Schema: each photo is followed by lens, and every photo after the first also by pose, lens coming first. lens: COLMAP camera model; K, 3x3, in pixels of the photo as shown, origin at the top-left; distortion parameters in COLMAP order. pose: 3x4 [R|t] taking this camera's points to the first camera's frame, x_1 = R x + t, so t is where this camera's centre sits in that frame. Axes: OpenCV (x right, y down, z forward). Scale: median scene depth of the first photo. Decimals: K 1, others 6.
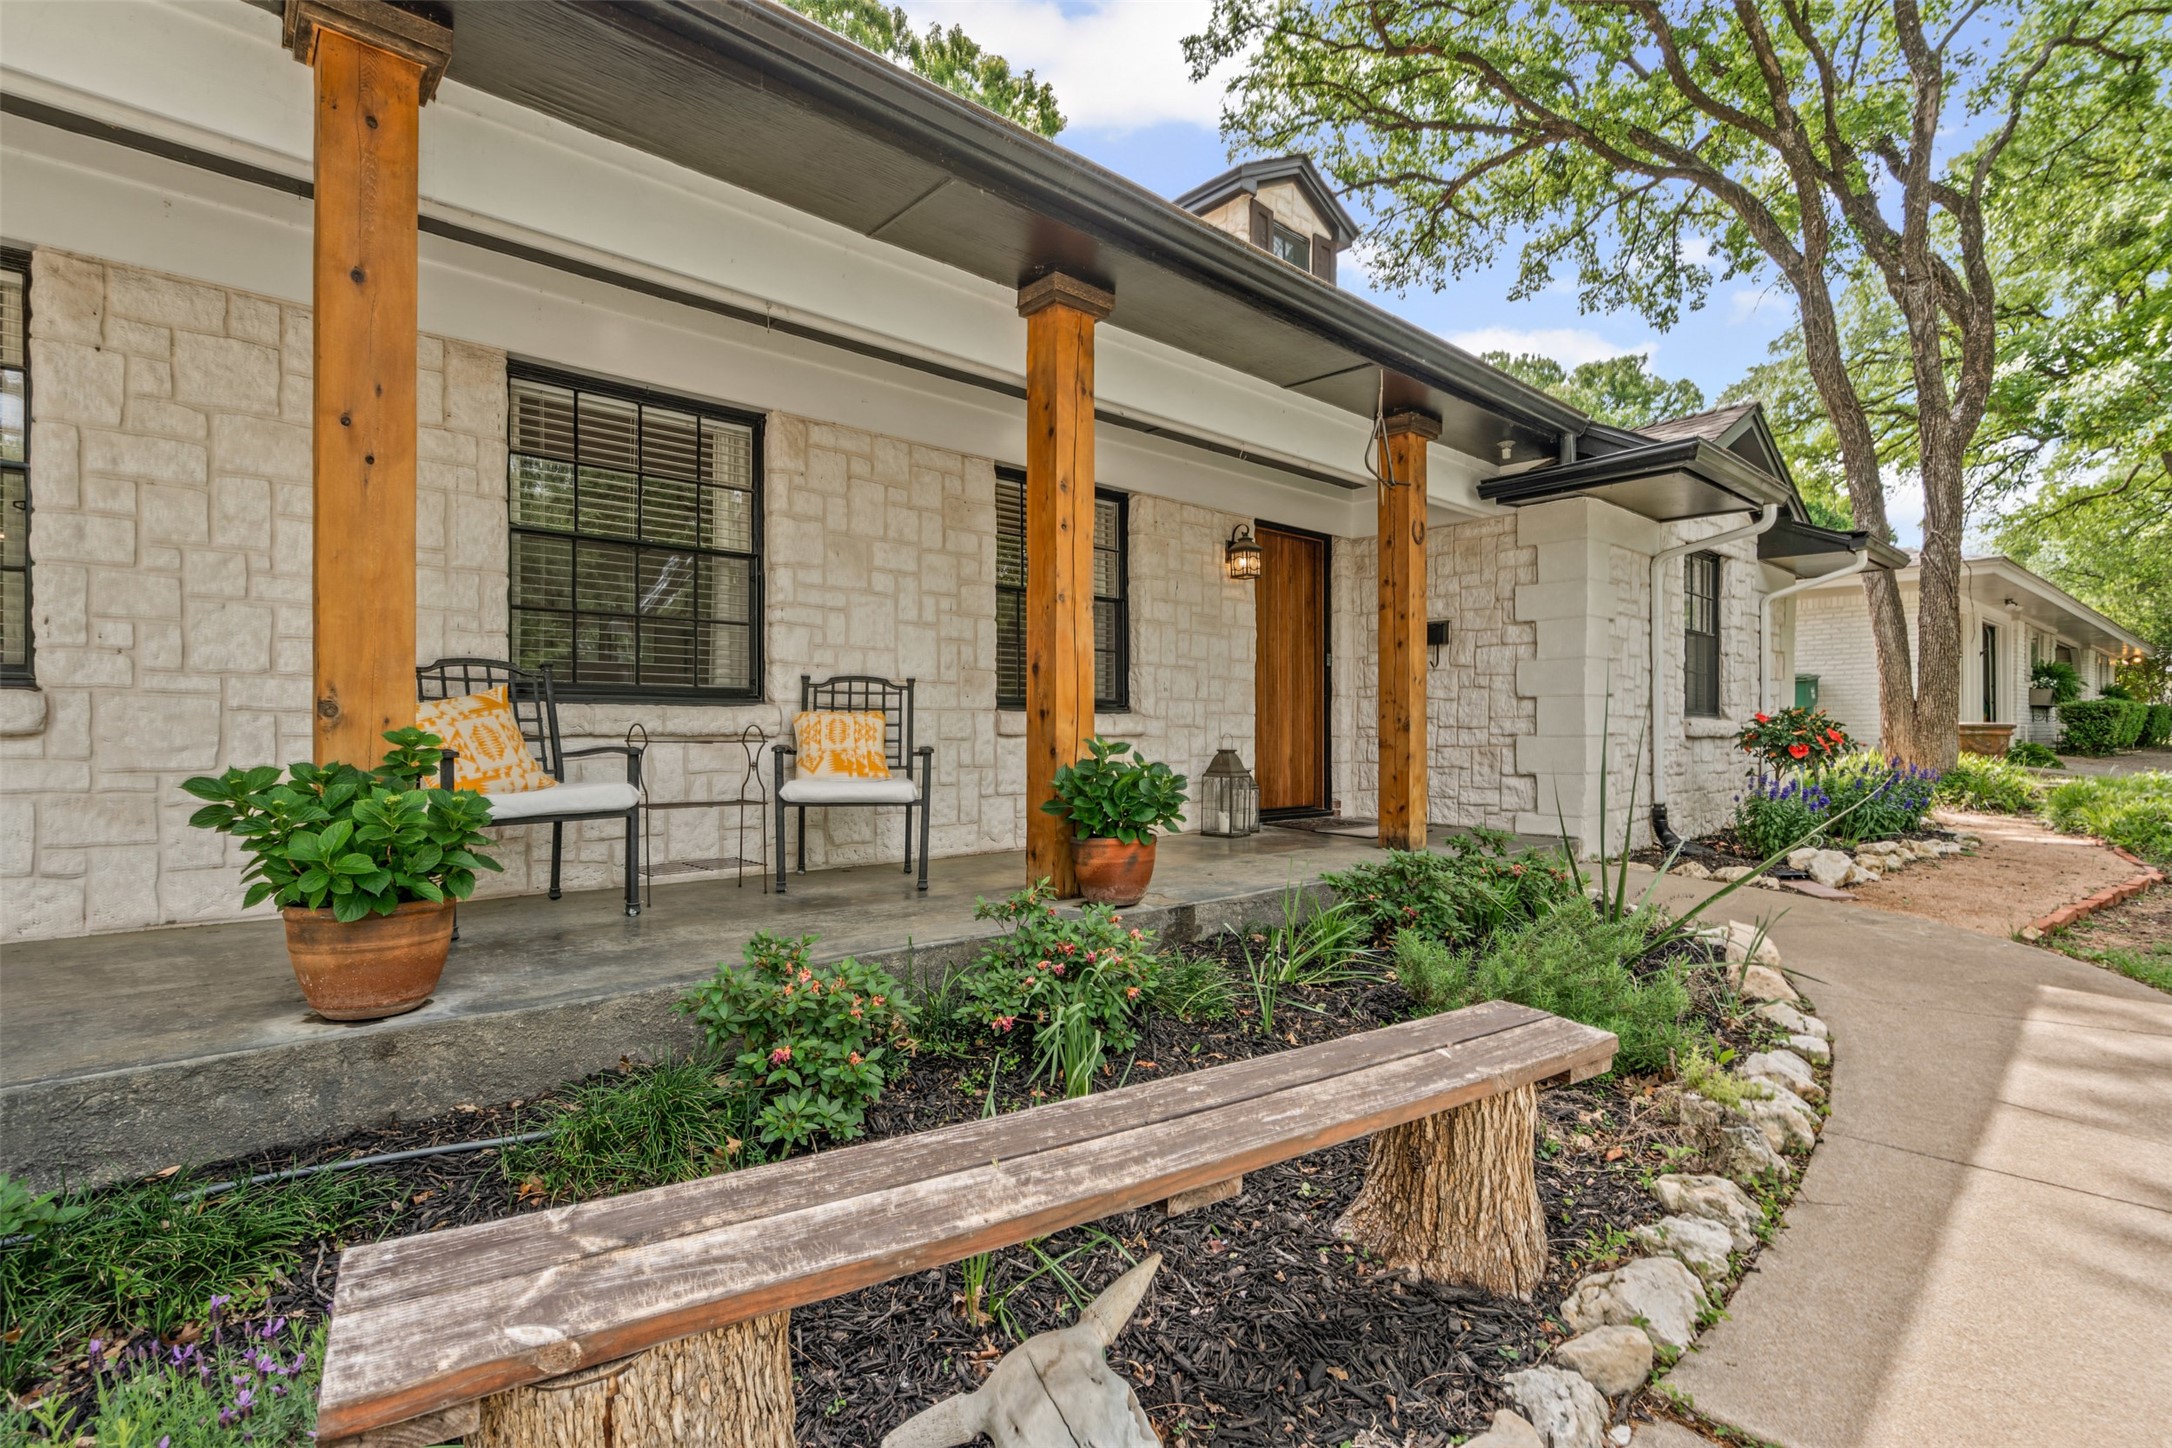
lens RADIAL K [[1013.3, 0, 1089.4], [0, 1013.3, 730.6], [0, 0, 1]] dist [-0.003548, -0.000071]
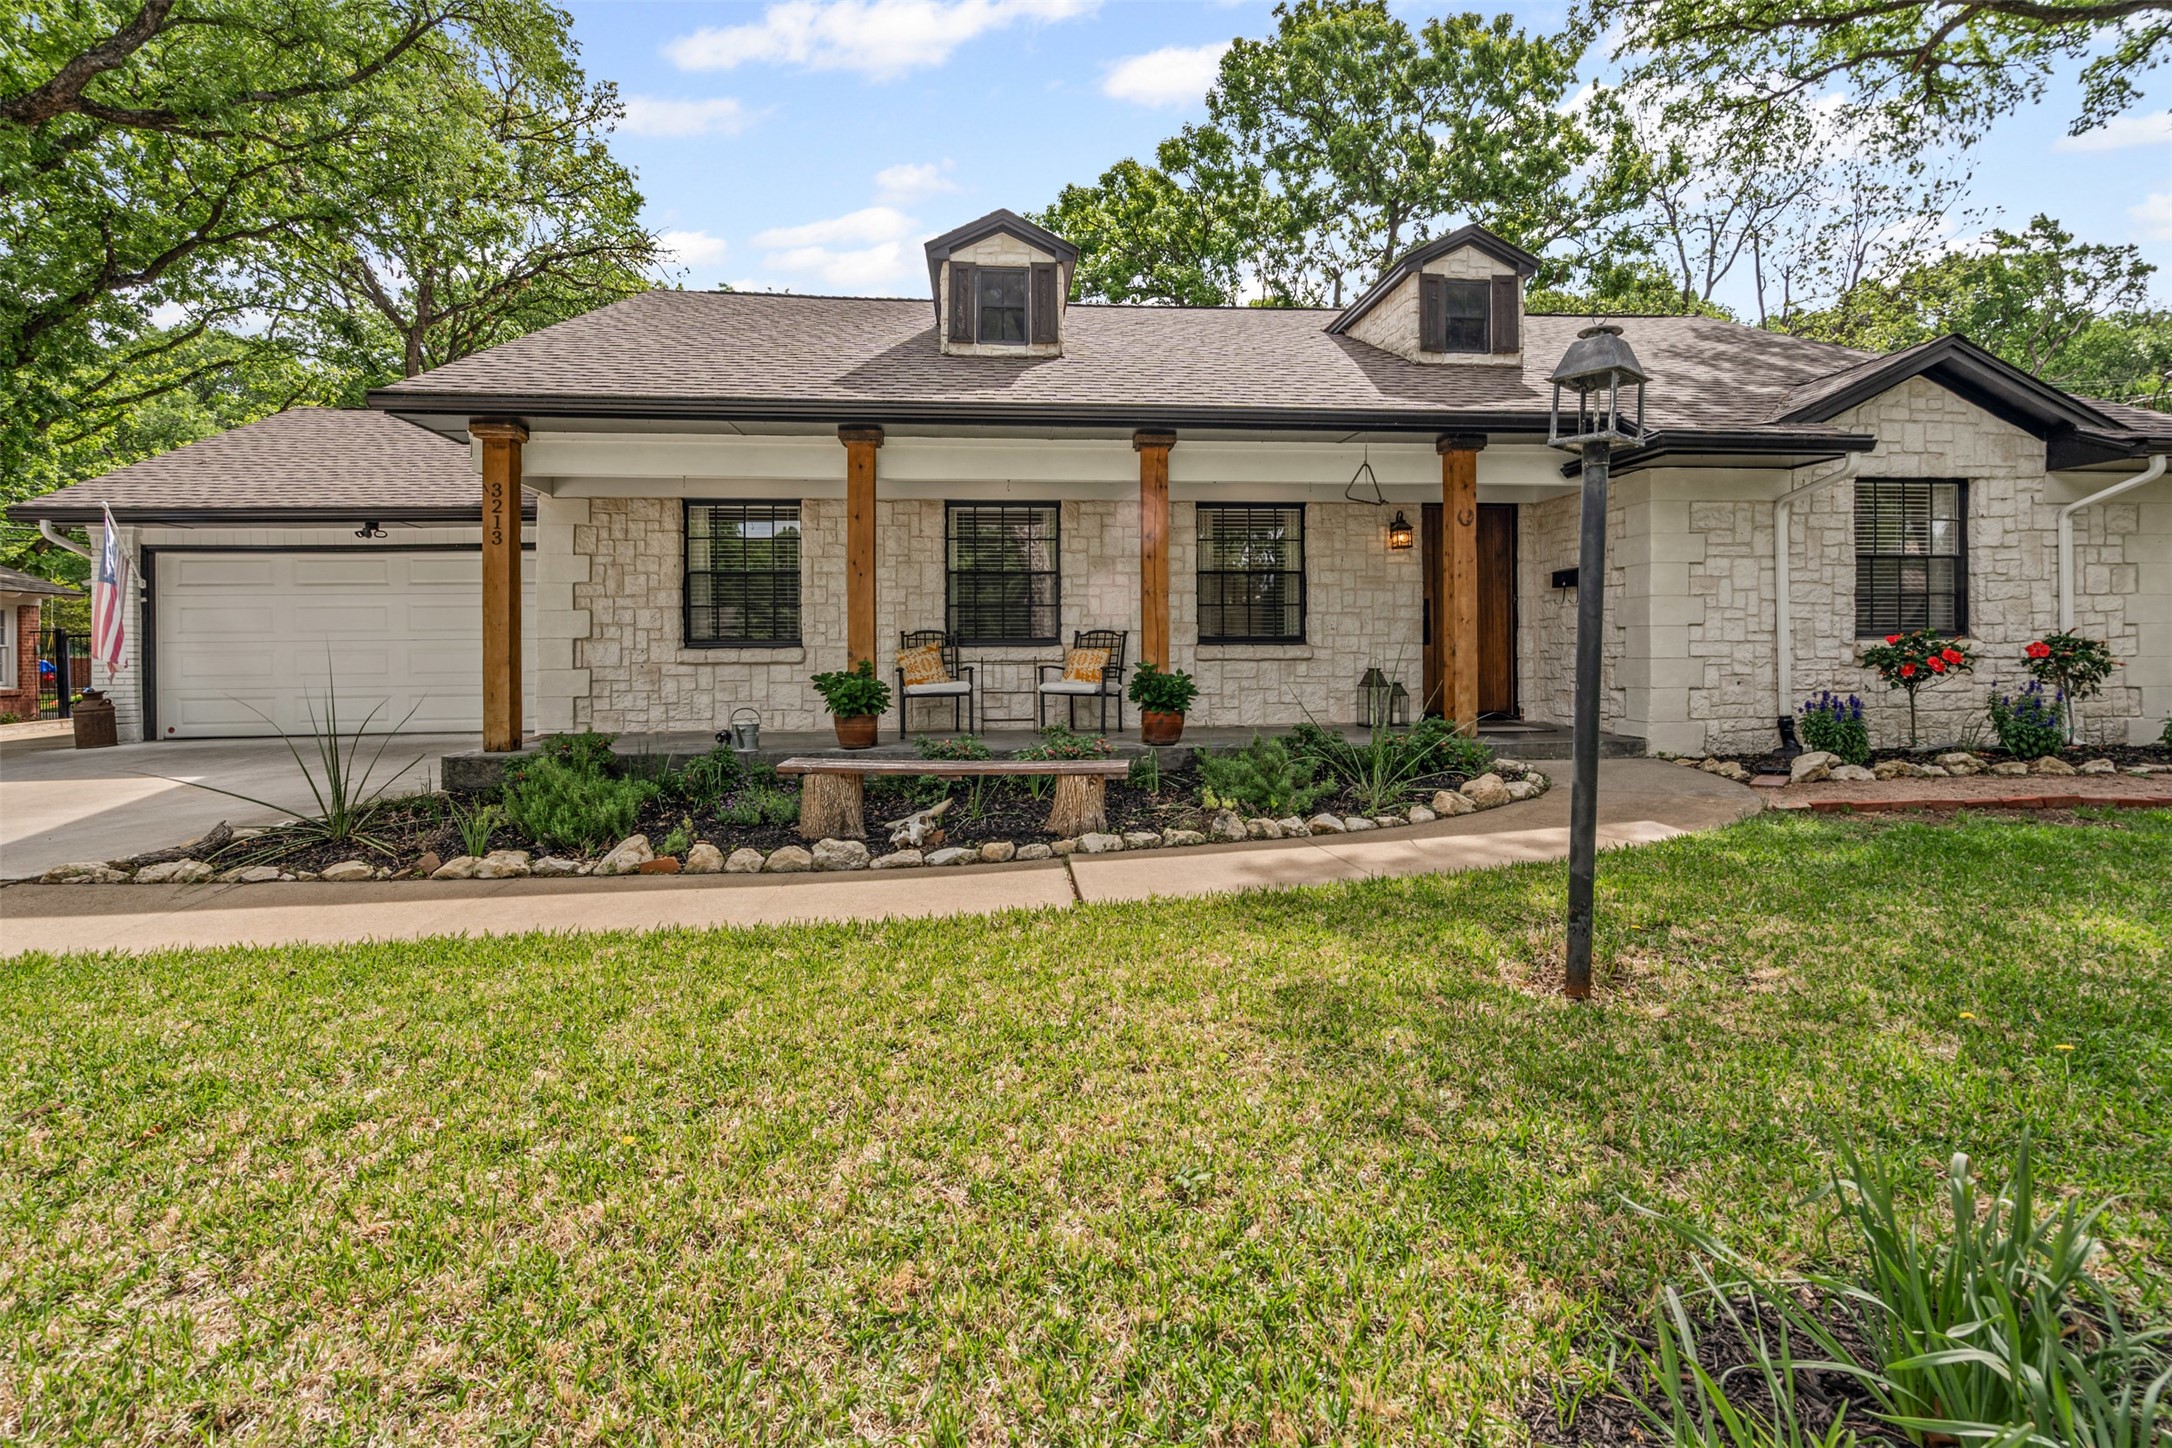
lens RADIAL K [[1030.0, 0, 1090.5], [0, 1030.0, 647.1], [0, 0, 1]] dist [-0.004536, -0.000013]
pose [[0.804382, -0.011157, -0.594007, 0.661431], [0.009759, 0.999937, -0.005566, -0.007498], [0.594032, -0.001320, 0.804440, -0.430842]]
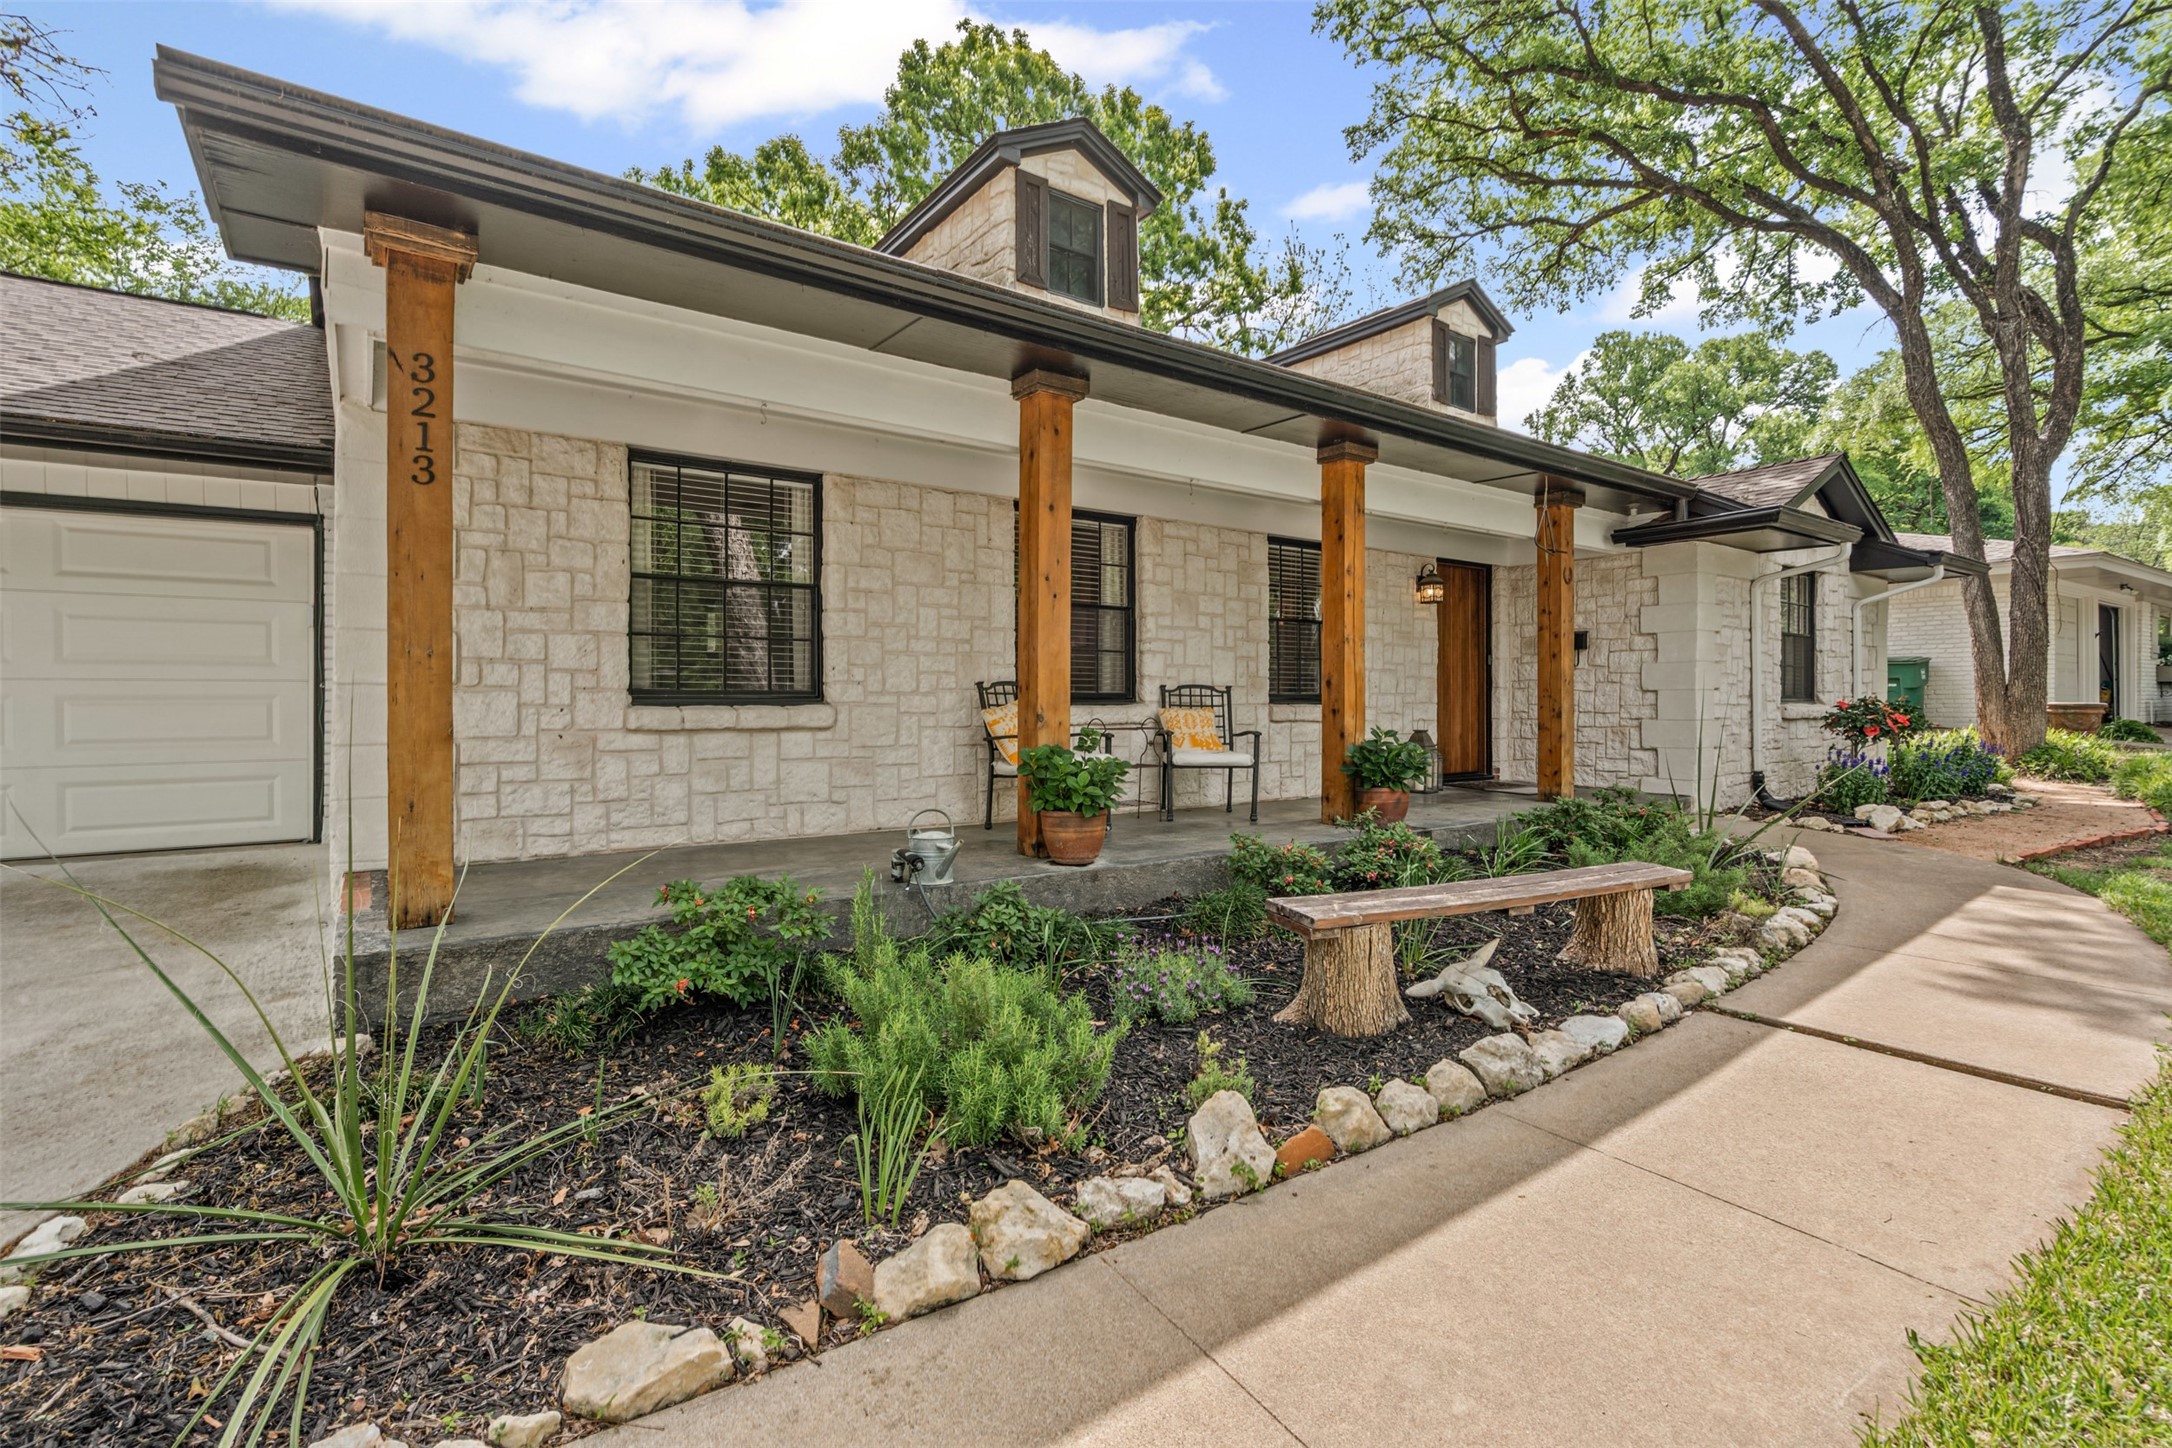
lens RADIAL K [[1001.6, 0, 1083.8], [0, 1001.6, 703.6], [0, 0, 1]] dist [-0.005231, 0.000569]
pose [[0.994180, -0.001852, -0.107716, -0.165144], [0.002218, 0.999992, 0.003276, -0.021556], [0.107710, -0.003496, 0.994176, -0.384717]]
